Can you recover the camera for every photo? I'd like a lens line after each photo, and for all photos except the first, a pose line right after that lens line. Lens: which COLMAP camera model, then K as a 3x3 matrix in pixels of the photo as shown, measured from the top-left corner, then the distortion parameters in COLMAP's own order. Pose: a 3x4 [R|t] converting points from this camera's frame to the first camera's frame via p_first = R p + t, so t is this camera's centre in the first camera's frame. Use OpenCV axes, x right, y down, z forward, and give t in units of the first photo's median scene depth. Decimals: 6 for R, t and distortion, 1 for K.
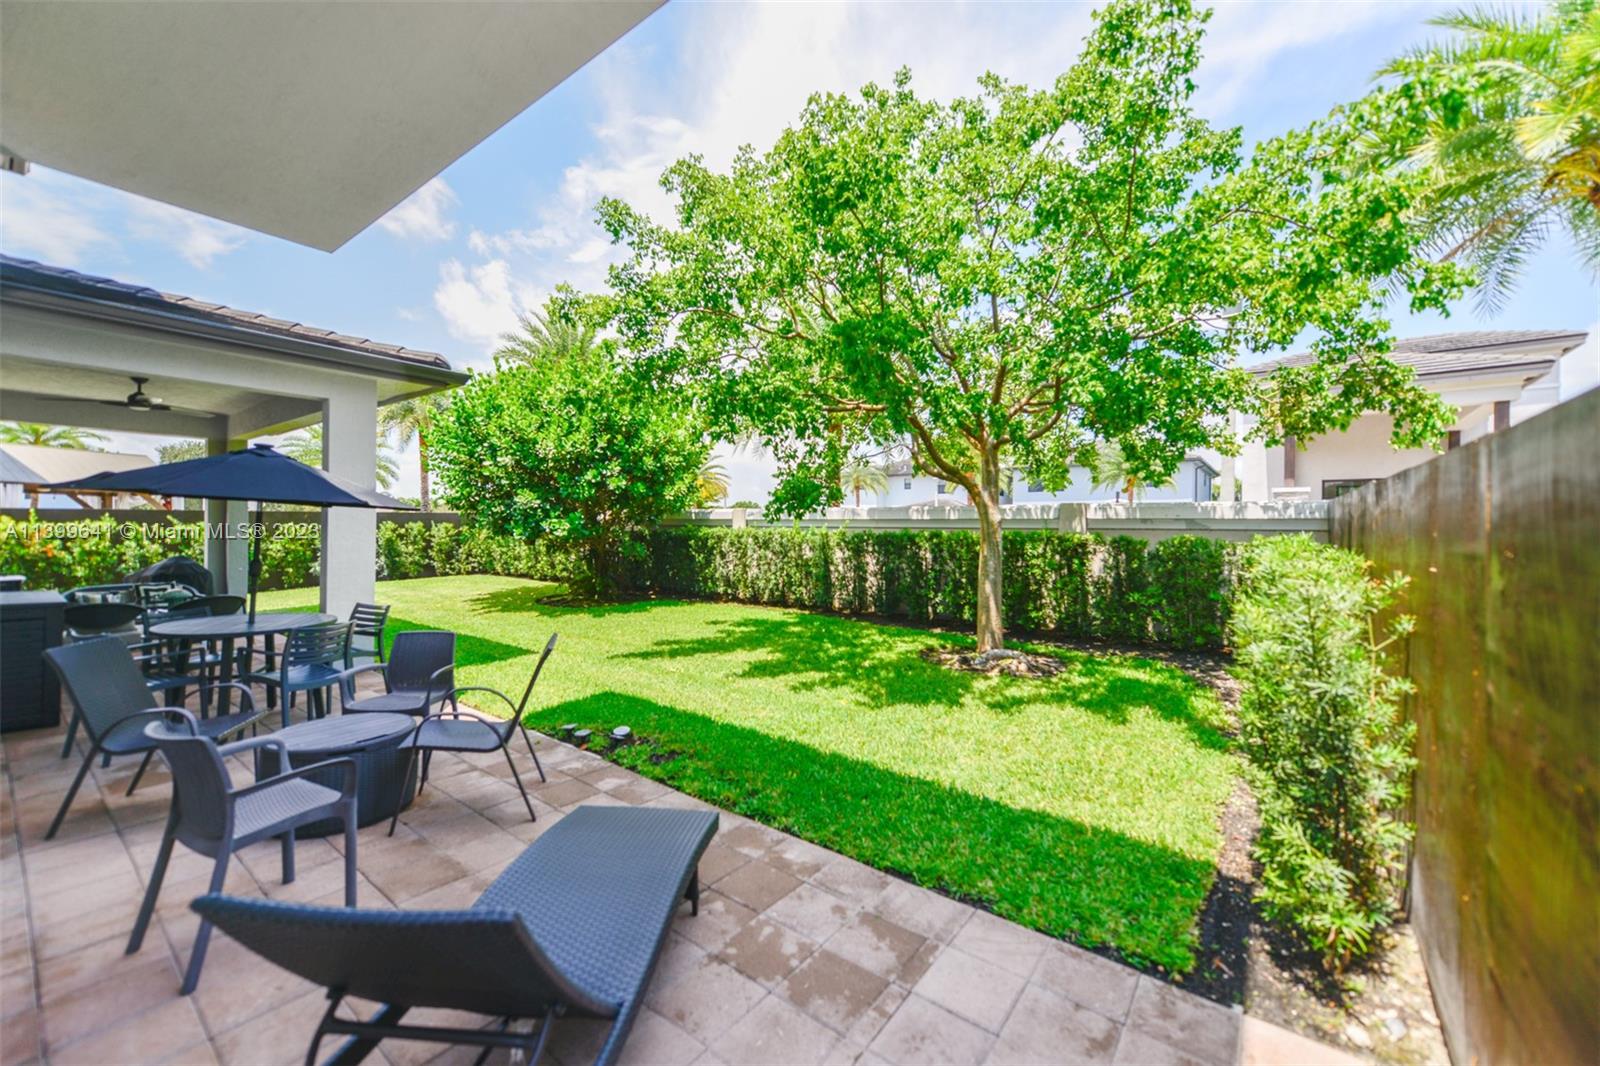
lens RADIAL K [[633.5, 0, 800.5], [0, 633.5, 528.5], [0, 0, 1]] dist [0.002931, -0.001893]
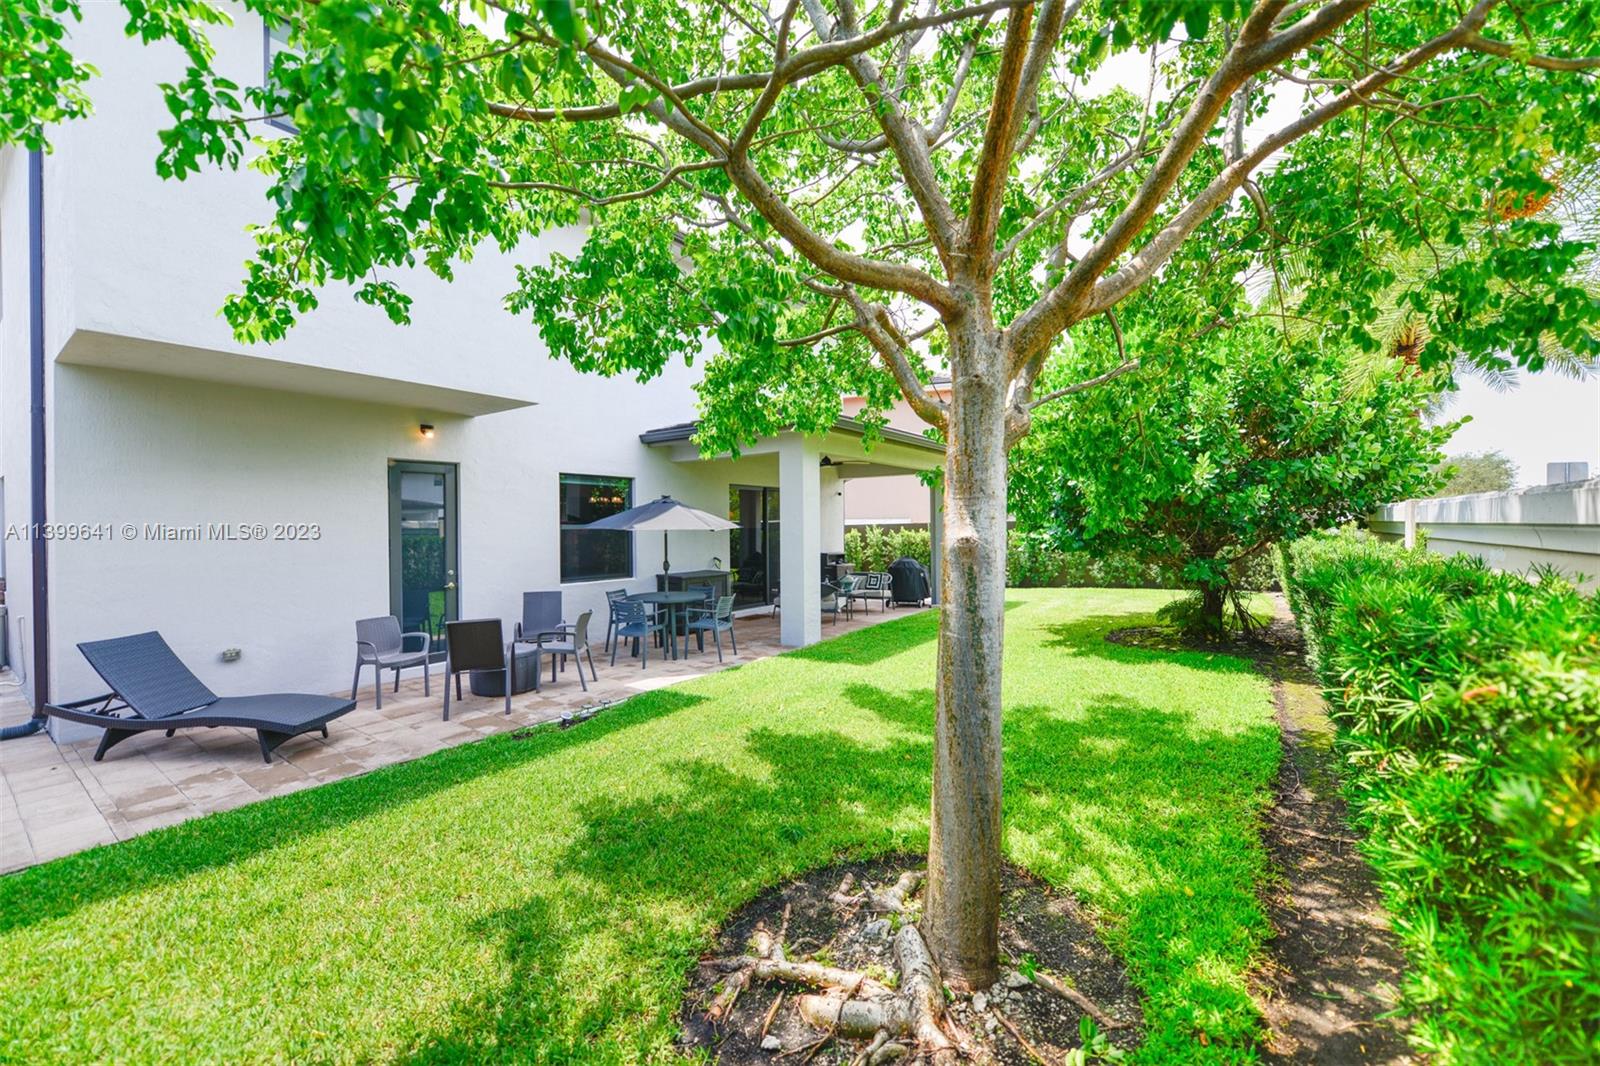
lens RADIAL K [[633.5, 0, 793.5], [0, 633.5, 531.6], [0, 0, 1]] dist [0.002931, -0.001893]
pose [[0.021848, 0.008924, -0.999721, 1.912215], [0.001310, 0.999959, 0.008955, -0.098288], [0.999760, -0.001505, 0.021835, 2.767050]]
